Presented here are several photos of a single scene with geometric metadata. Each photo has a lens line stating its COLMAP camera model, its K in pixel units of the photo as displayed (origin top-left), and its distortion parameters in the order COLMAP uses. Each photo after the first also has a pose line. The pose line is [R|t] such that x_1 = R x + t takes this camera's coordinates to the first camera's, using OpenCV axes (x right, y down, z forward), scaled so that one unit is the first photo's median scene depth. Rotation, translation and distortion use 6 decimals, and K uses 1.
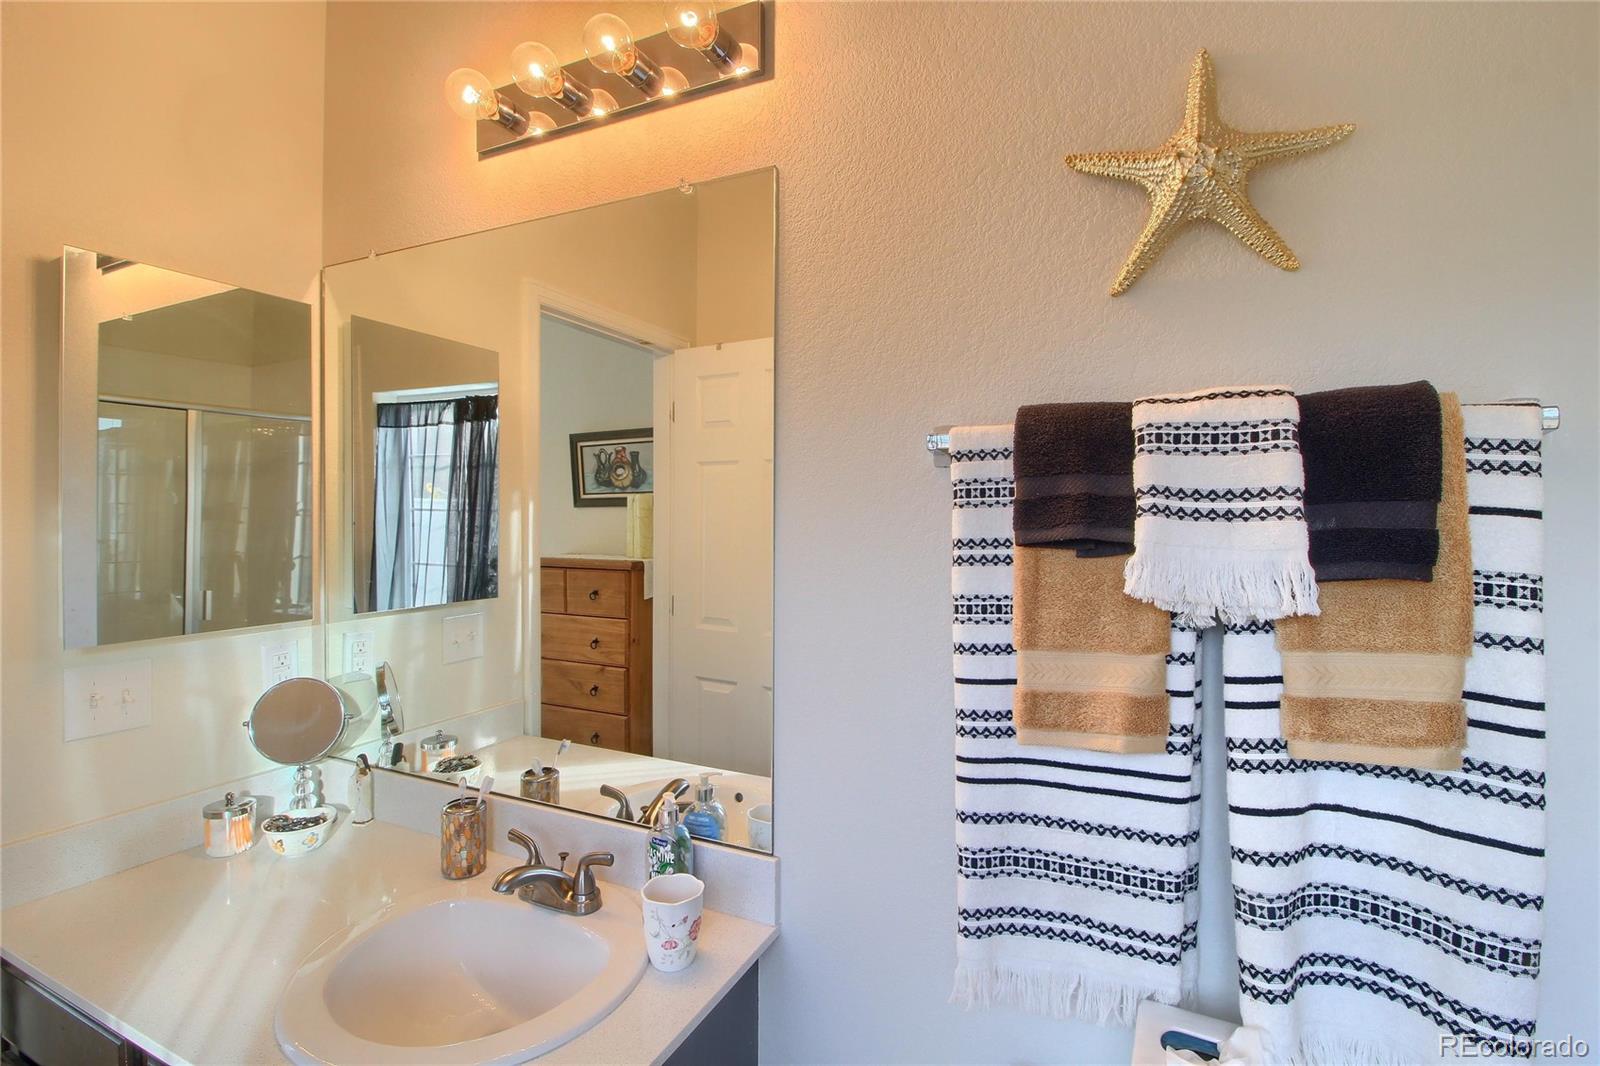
lens RADIAL K [[746.3, 0, 798.9], [0, 746.3, 516.9], [0, 0, 1]] dist [0.000721, -0.012384]
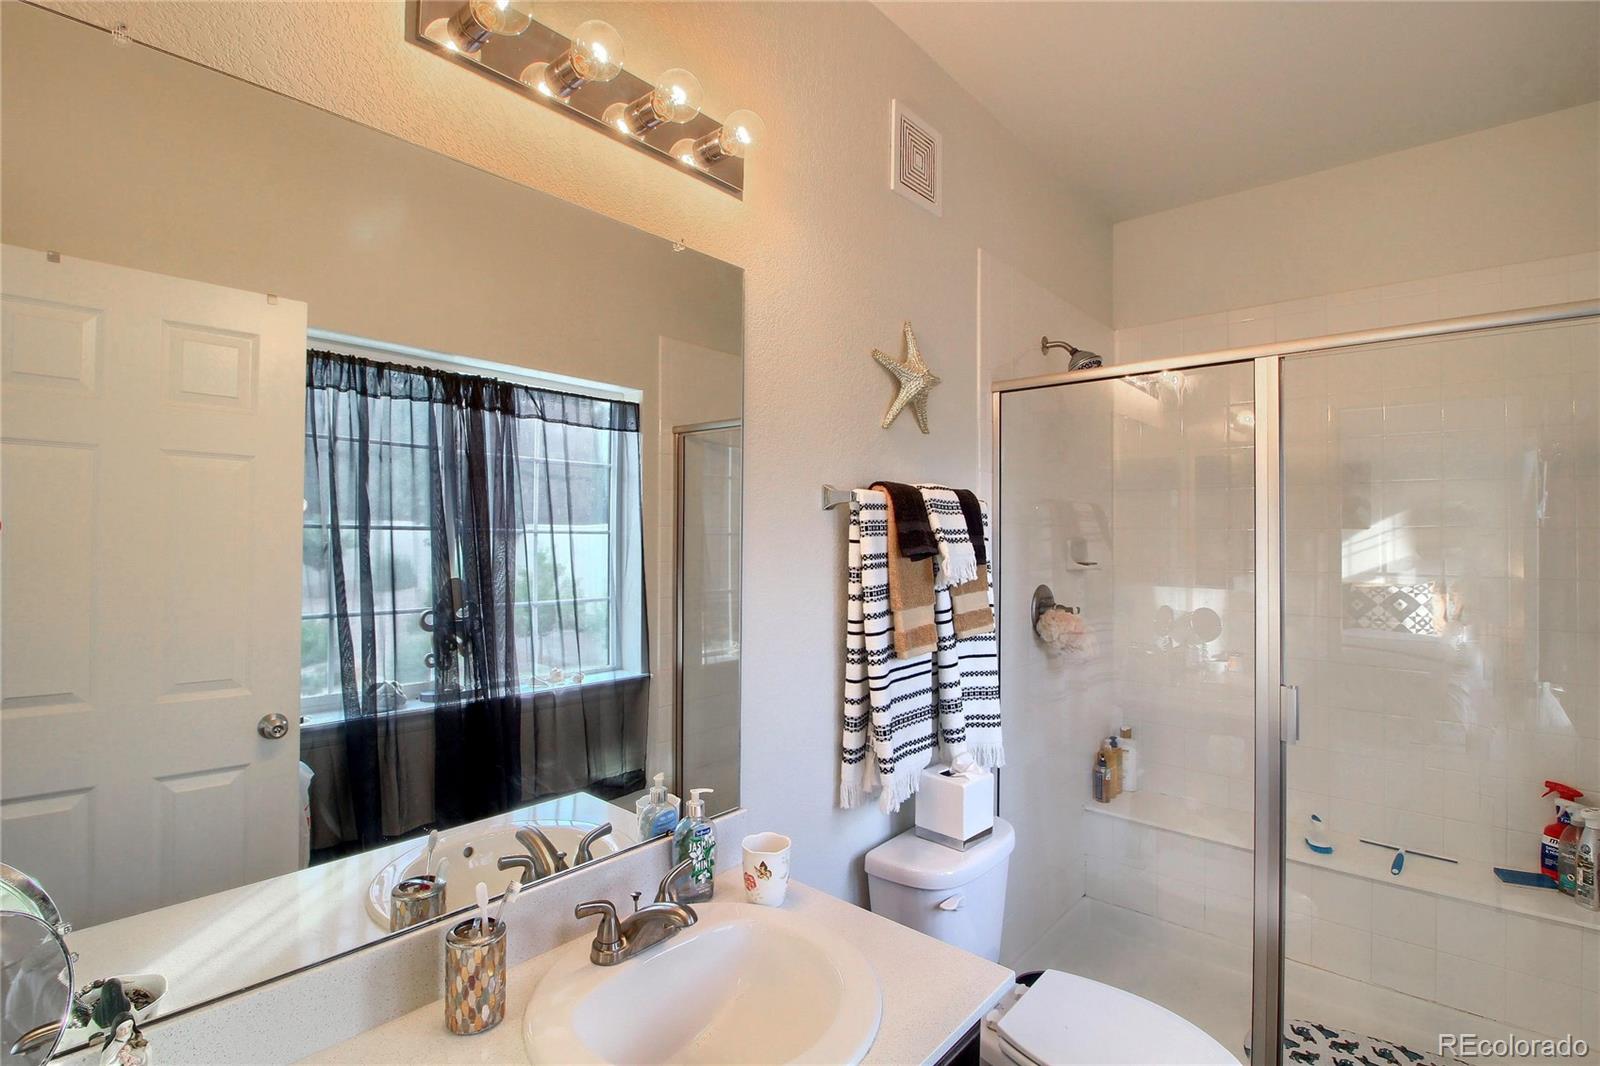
lens RADIAL K [[746.3, 0, 798.9], [0, 746.3, 516.9], [0, 0, 1]] dist [0.000721, -0.012384]
pose [[0.283613, 0.038477, 0.958167, -1.663096], [-0.003797, 0.999232, -0.039002, 0.015063], [-0.958931, 0.007423, 0.283541, 0.720513]]
